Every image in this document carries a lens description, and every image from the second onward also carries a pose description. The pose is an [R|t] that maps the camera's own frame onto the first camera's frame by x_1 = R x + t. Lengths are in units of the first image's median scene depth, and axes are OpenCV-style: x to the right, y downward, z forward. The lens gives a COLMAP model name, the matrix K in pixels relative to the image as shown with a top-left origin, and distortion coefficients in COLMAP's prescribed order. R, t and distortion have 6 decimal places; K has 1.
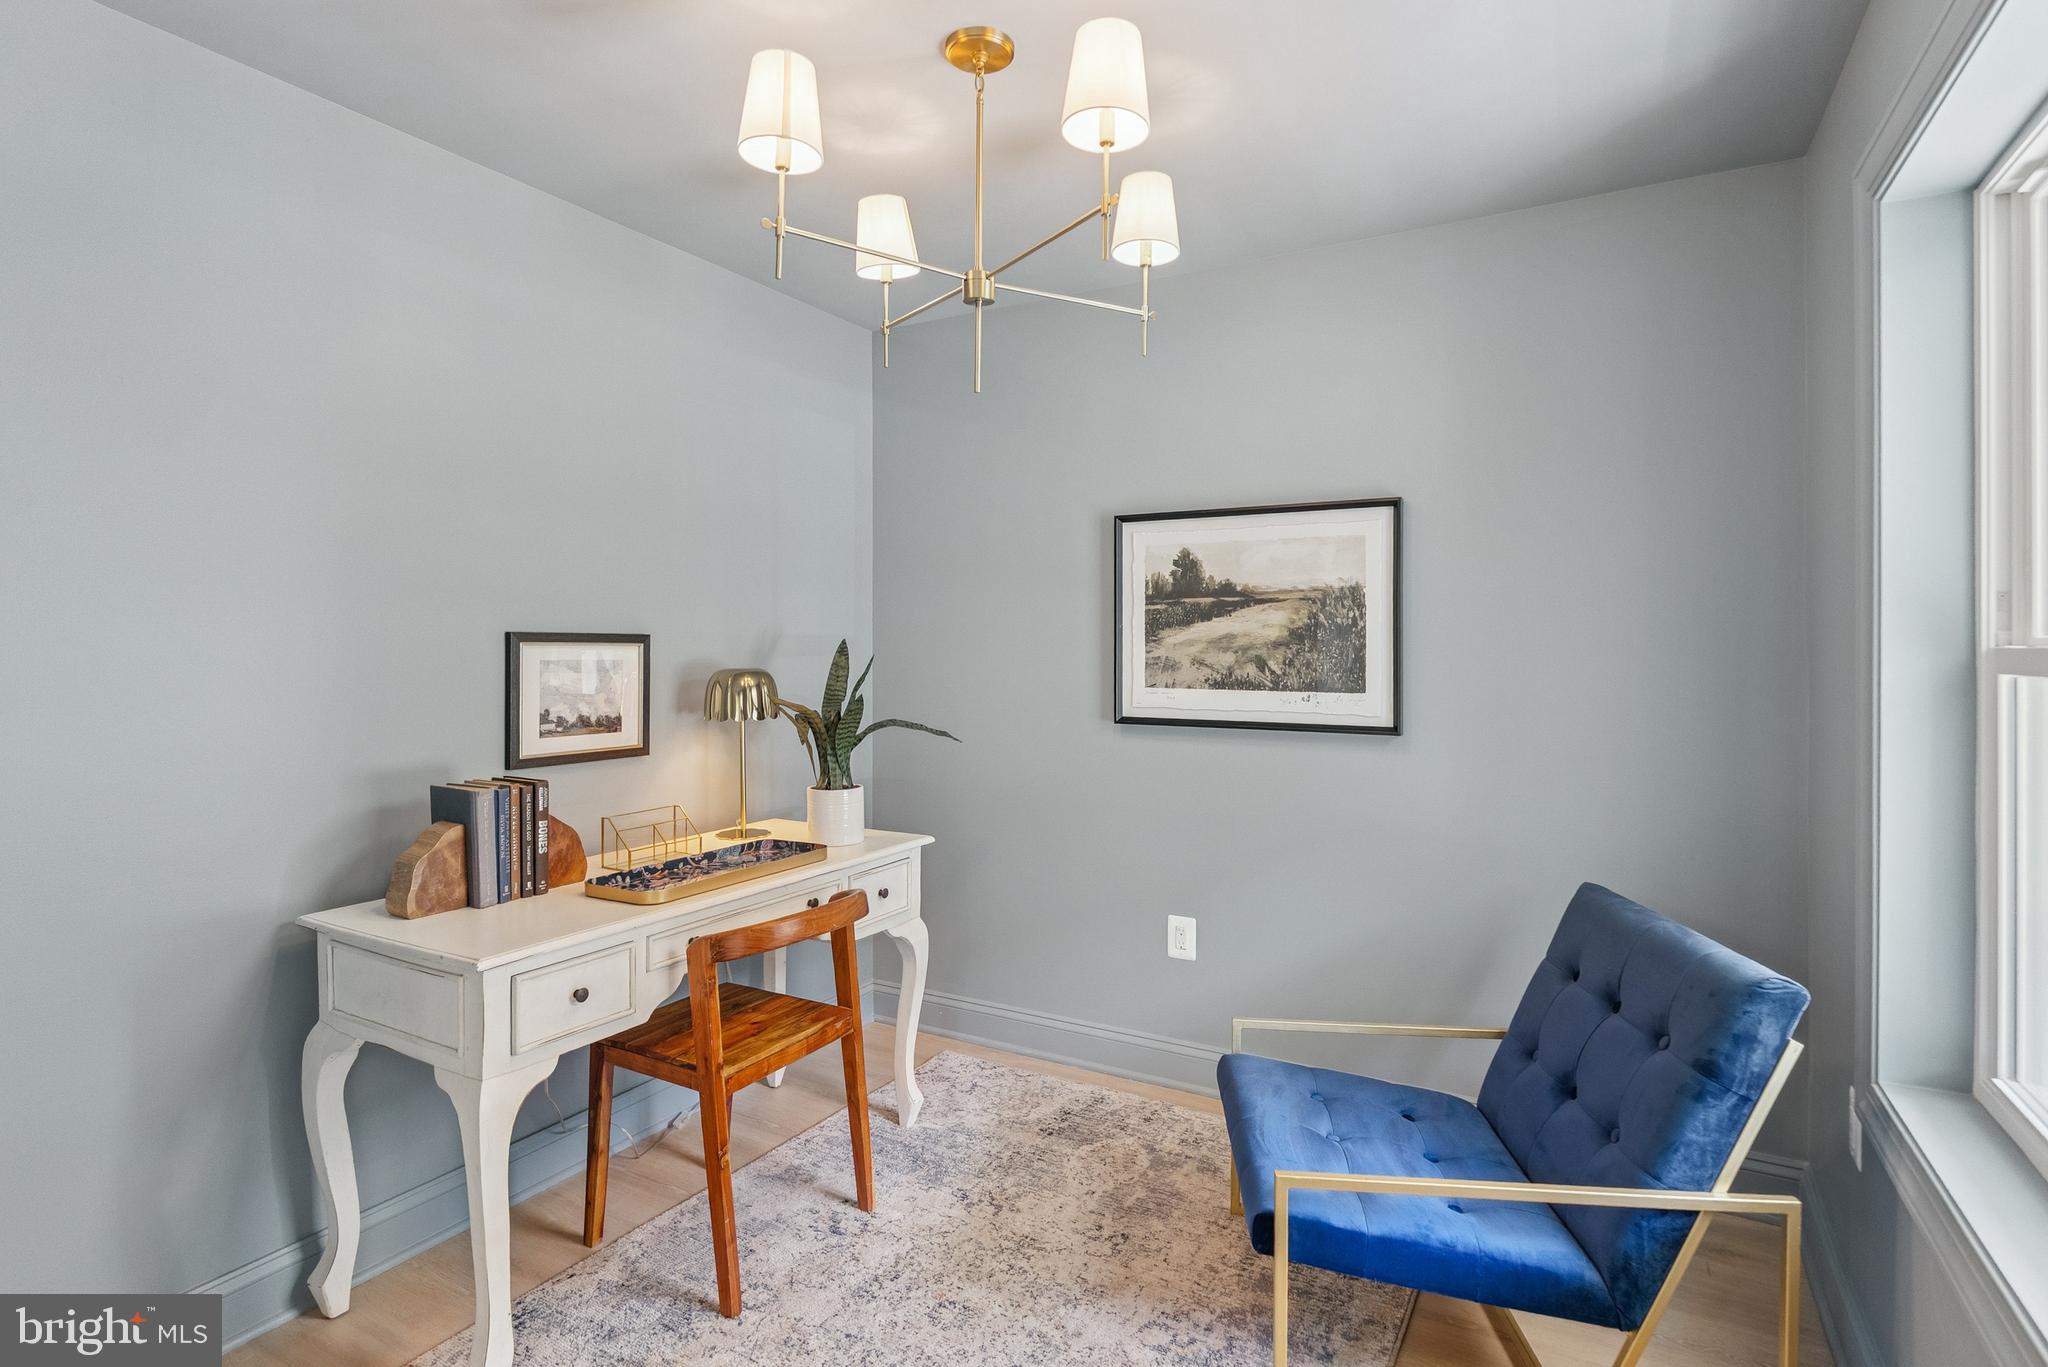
lens RADIAL K [[1030.0, 0, 1026.1], [0, 1030.0, 644.3], [0, 0, 1]] dist [-0.000191, -0.000174]
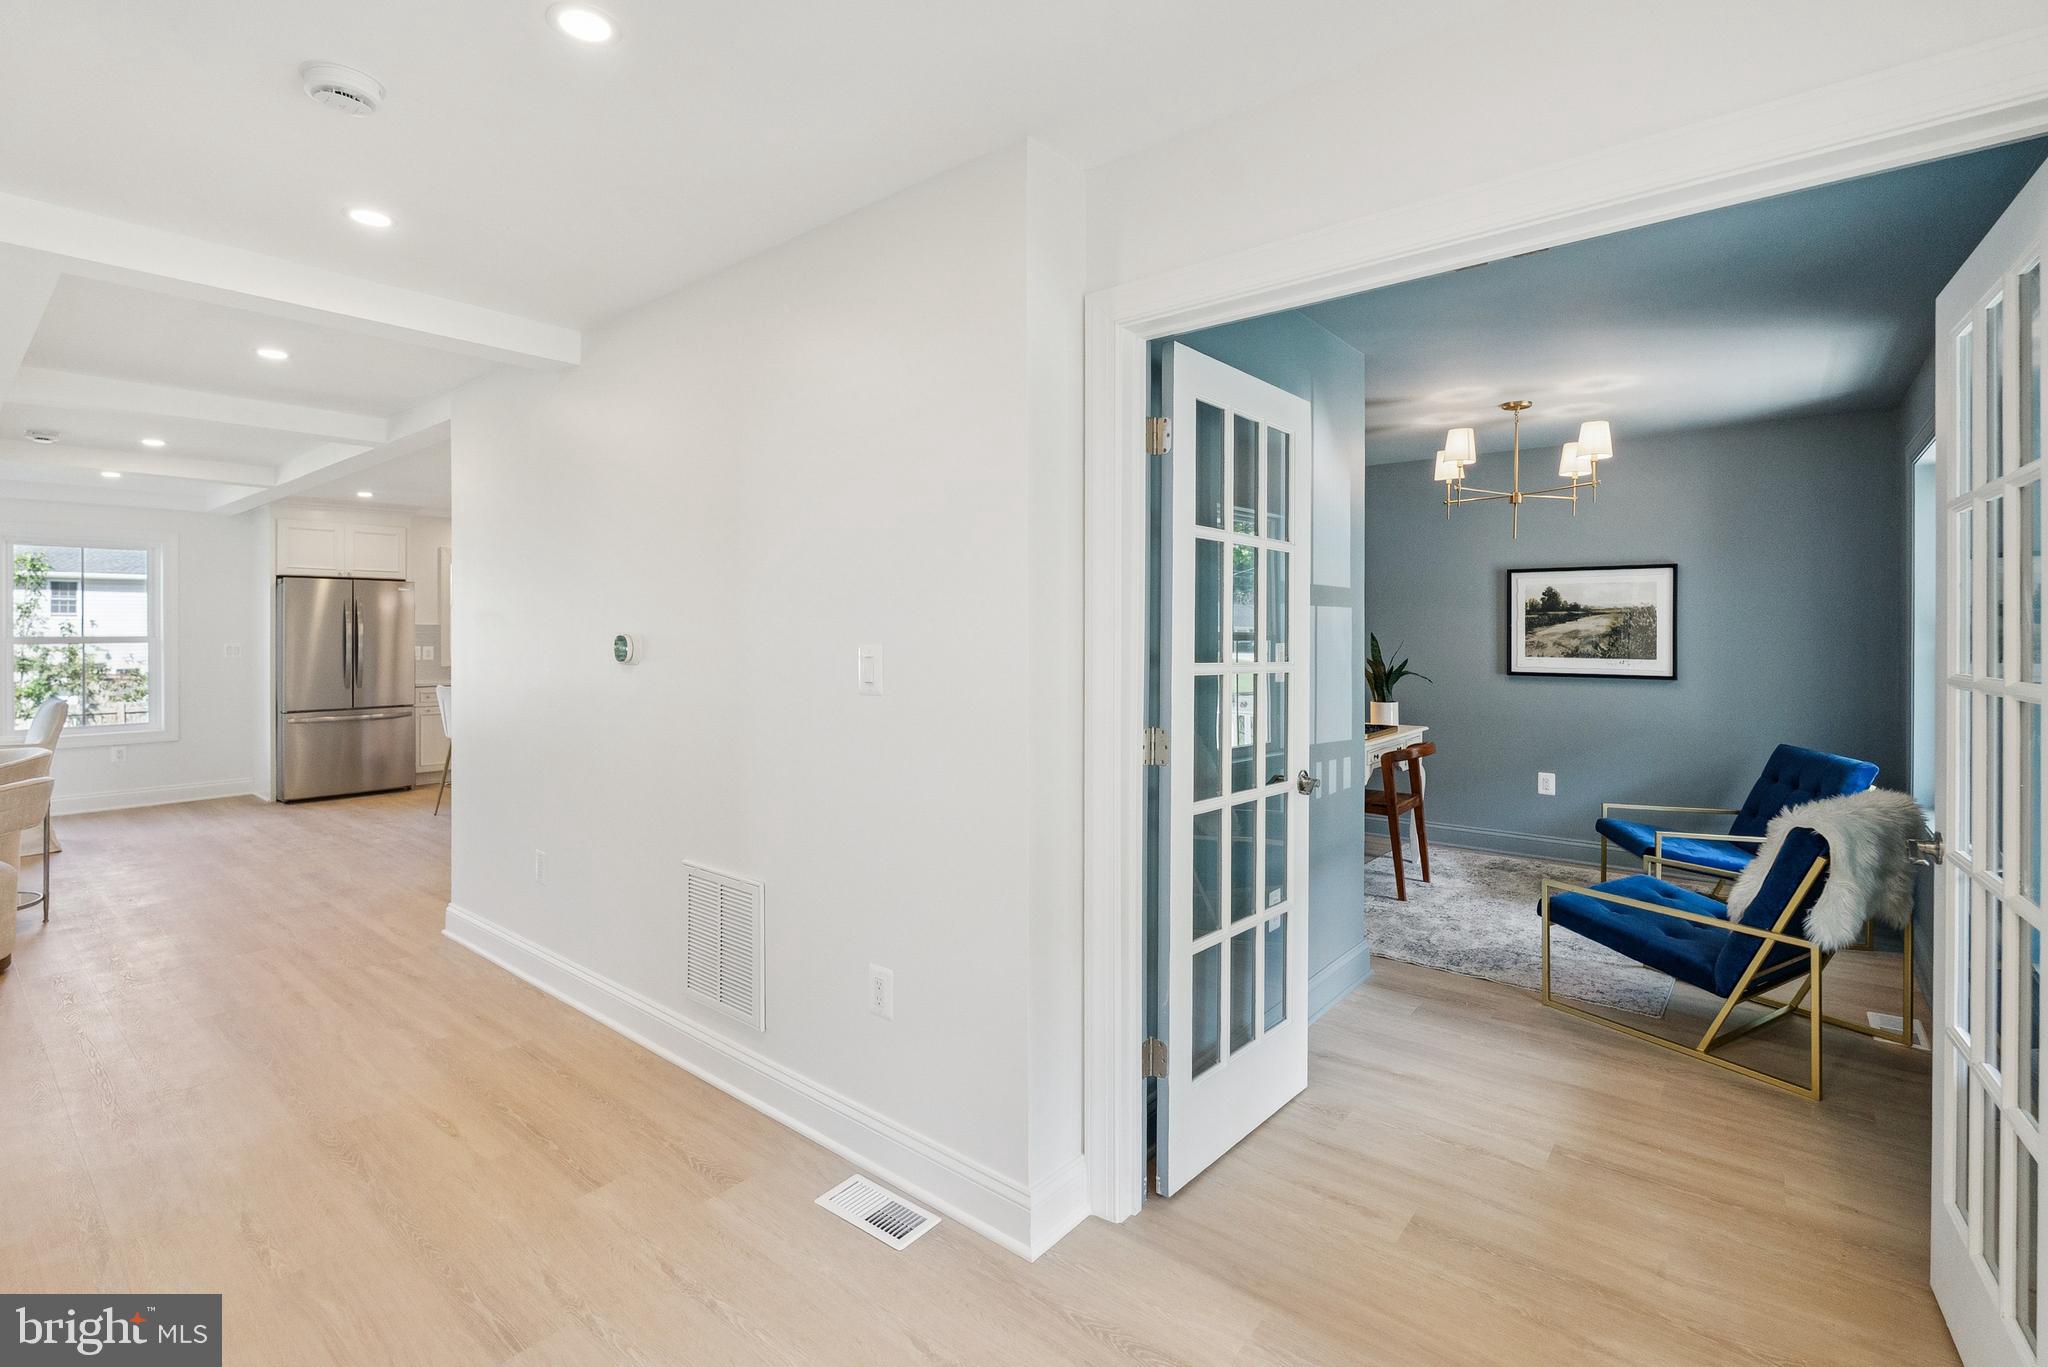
lens RADIAL K [[921.5, 0, 1022.0], [0, 921.5, 632.0], [0, 0, 1]] dist [-0.001410, -0.000229]
pose [[0.984699, -0.000624, -0.174262, -0.552256], [0.001473, 0.999988, 0.004745, -0.016265], [0.174257, -0.004929, 0.984688, -0.946186]]
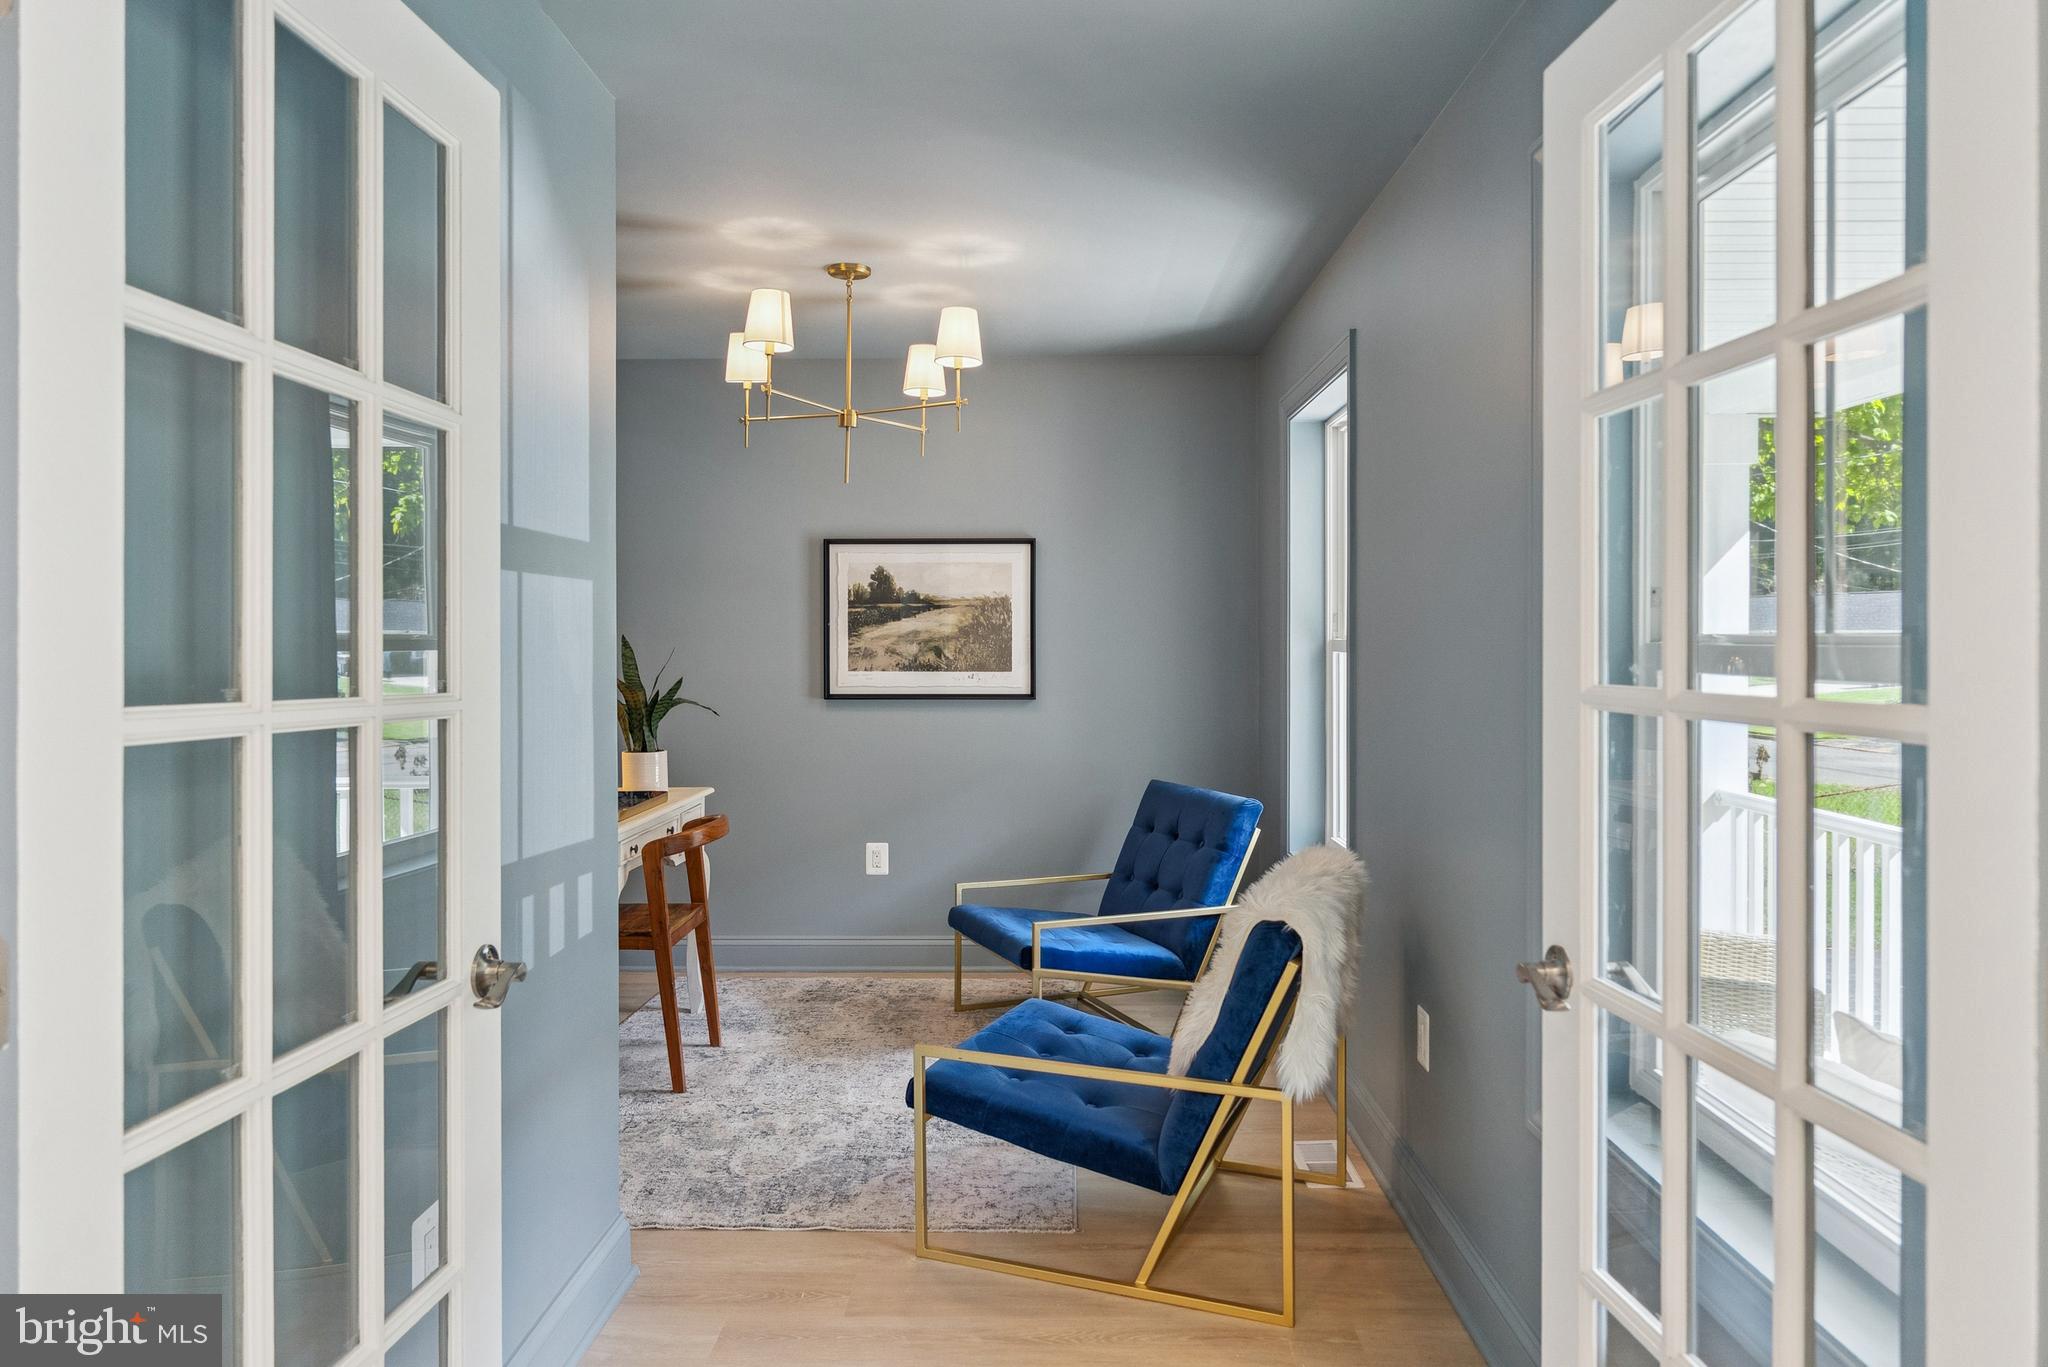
lens RADIAL K [[1316.1, 0, 1023.5], [0, 1316.1, 642.5], [0, 0, 1]] dist [-0.007092, -0.001552]
pose [[0.882737, -0.006042, 0.469829, -0.498934], [0.002842, 0.999968, 0.007521, -0.006828], [-0.469859, -0.005304, 0.882726, -0.611048]]
